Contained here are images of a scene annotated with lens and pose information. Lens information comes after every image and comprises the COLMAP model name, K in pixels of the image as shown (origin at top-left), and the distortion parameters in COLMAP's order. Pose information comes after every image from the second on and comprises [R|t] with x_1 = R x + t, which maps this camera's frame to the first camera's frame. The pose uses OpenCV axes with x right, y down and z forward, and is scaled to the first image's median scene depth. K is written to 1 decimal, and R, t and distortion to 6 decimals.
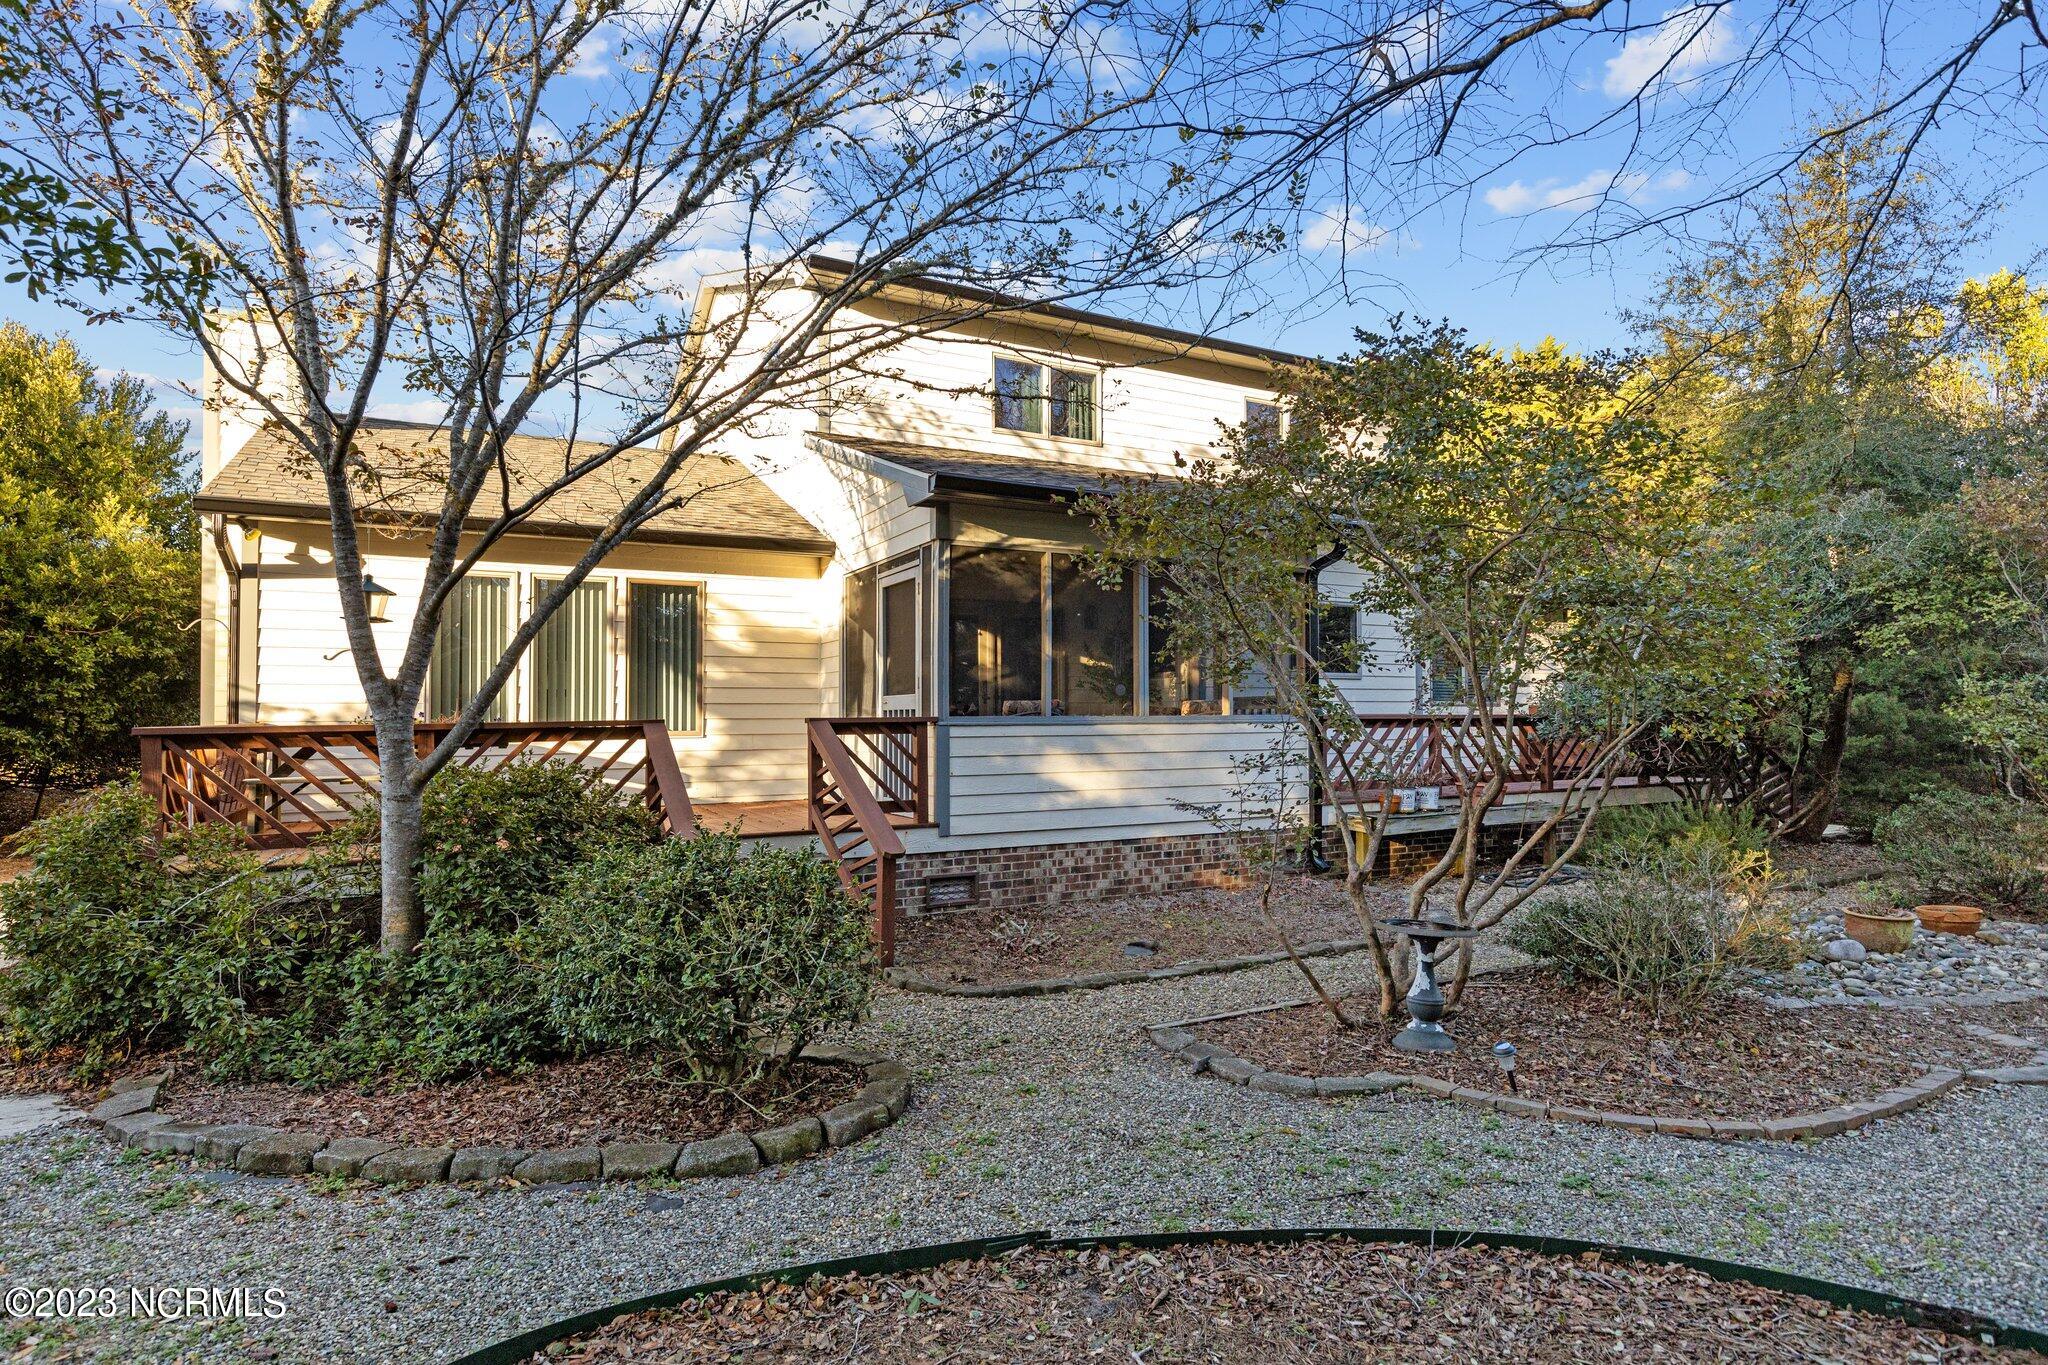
lens RADIAL K [[1096.6, 0, 1024.0], [0, 1096.6, 682.5], [0, 0, 1]] dist [0.000412, -0.000017]
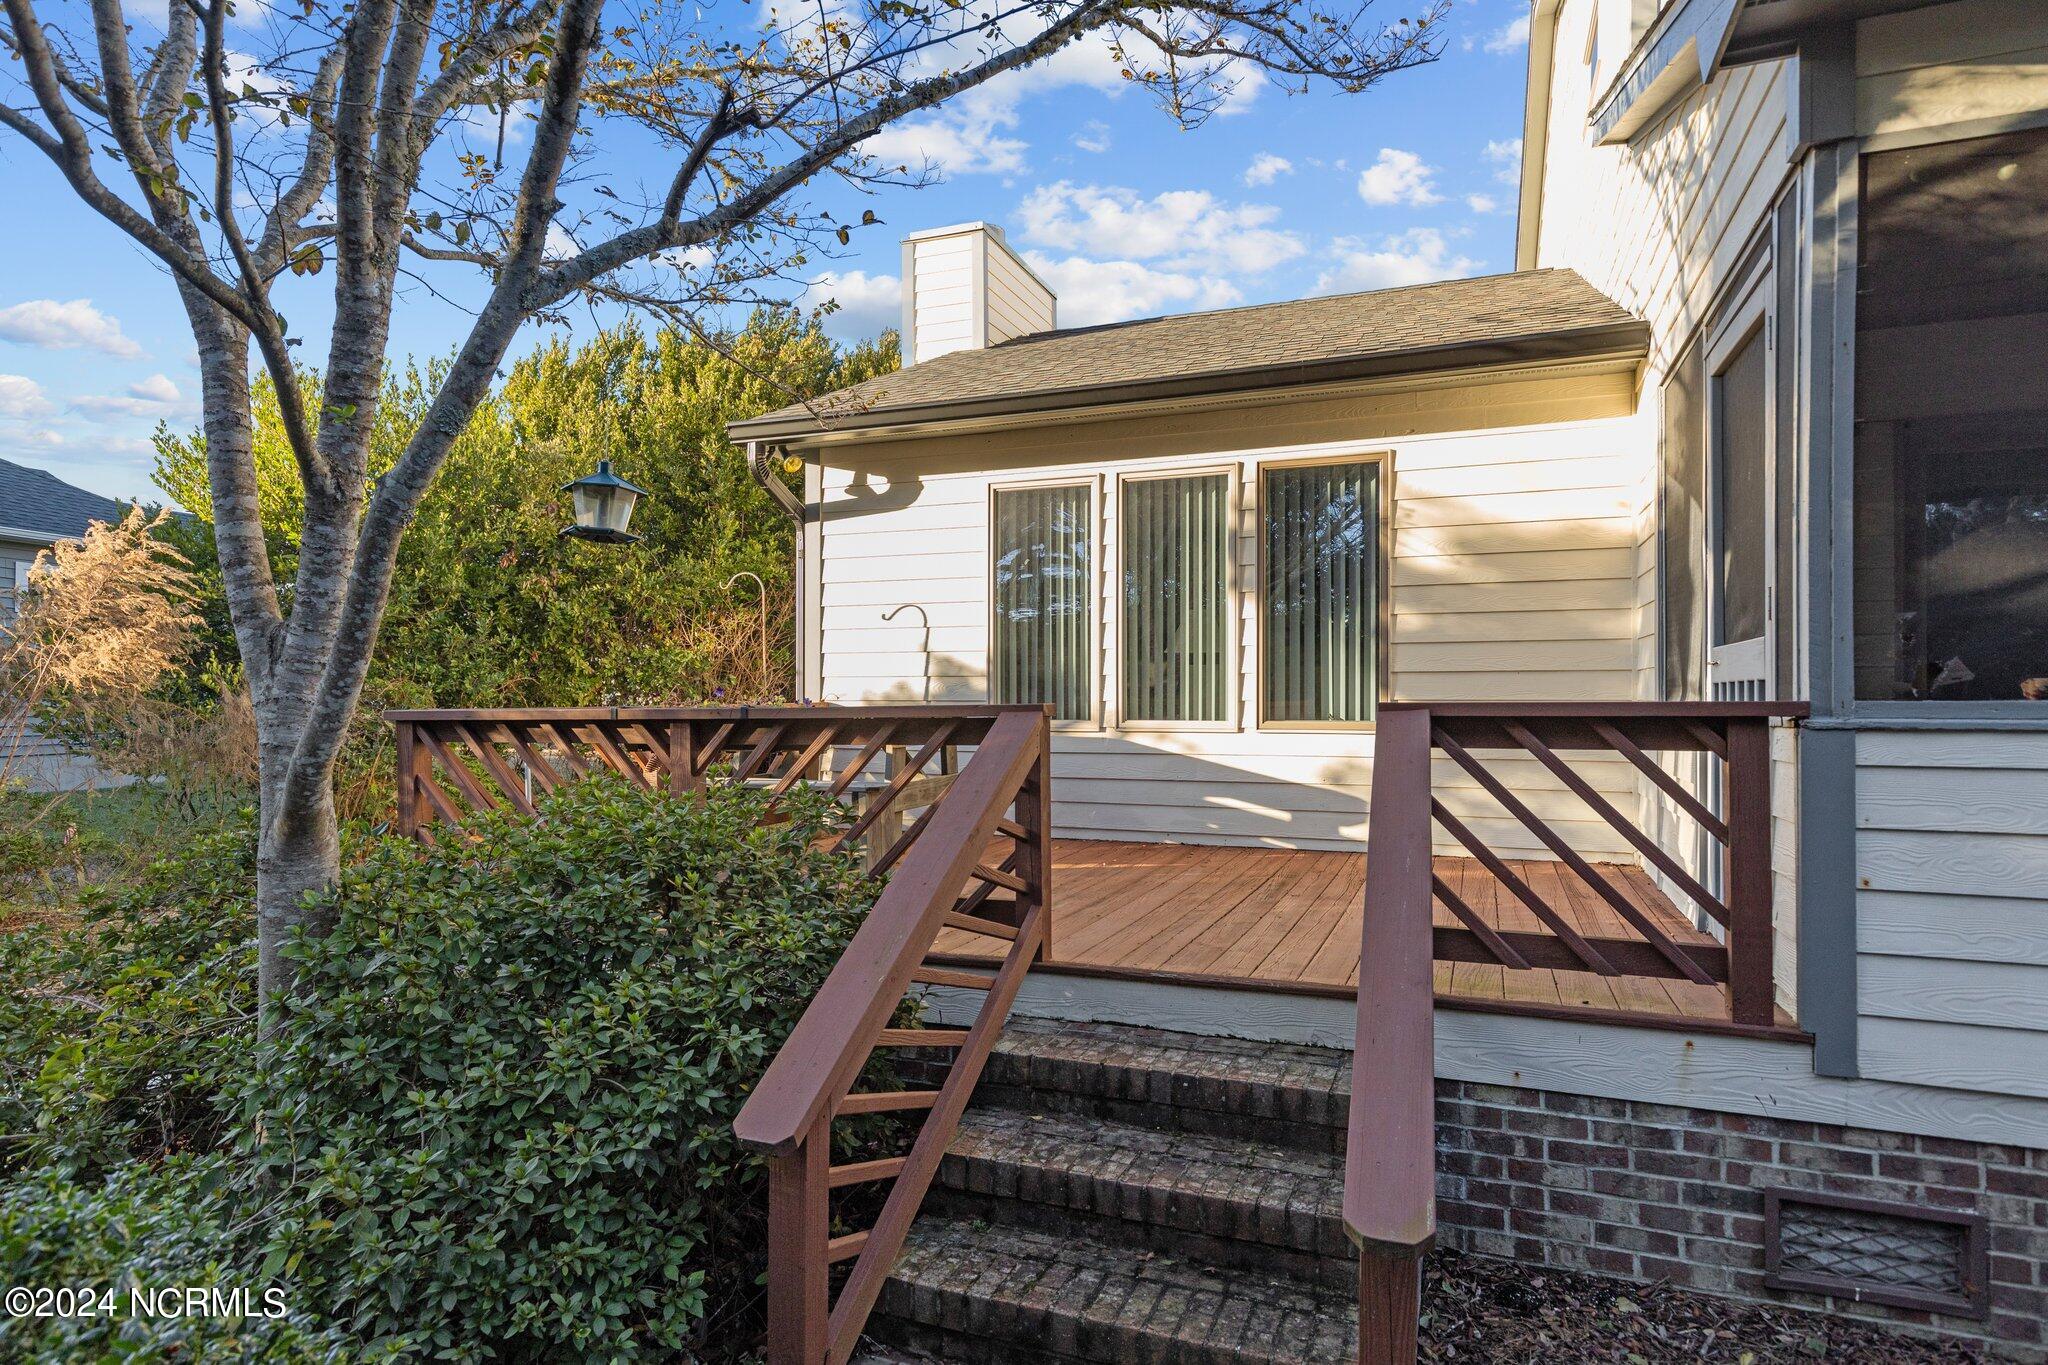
lens RADIAL K [[1131.0, 0, 1024.0], [0, 1131.0, 682.5], [0, 0, 1]] dist [-0.003714, -0.002111]
pose [[0.635231, -0.005459, -0.772303, 0.030056], [0.012332, 0.999919, 0.003076, 0.022192], [0.772224, -0.011478, 0.635247, 0.605323]]
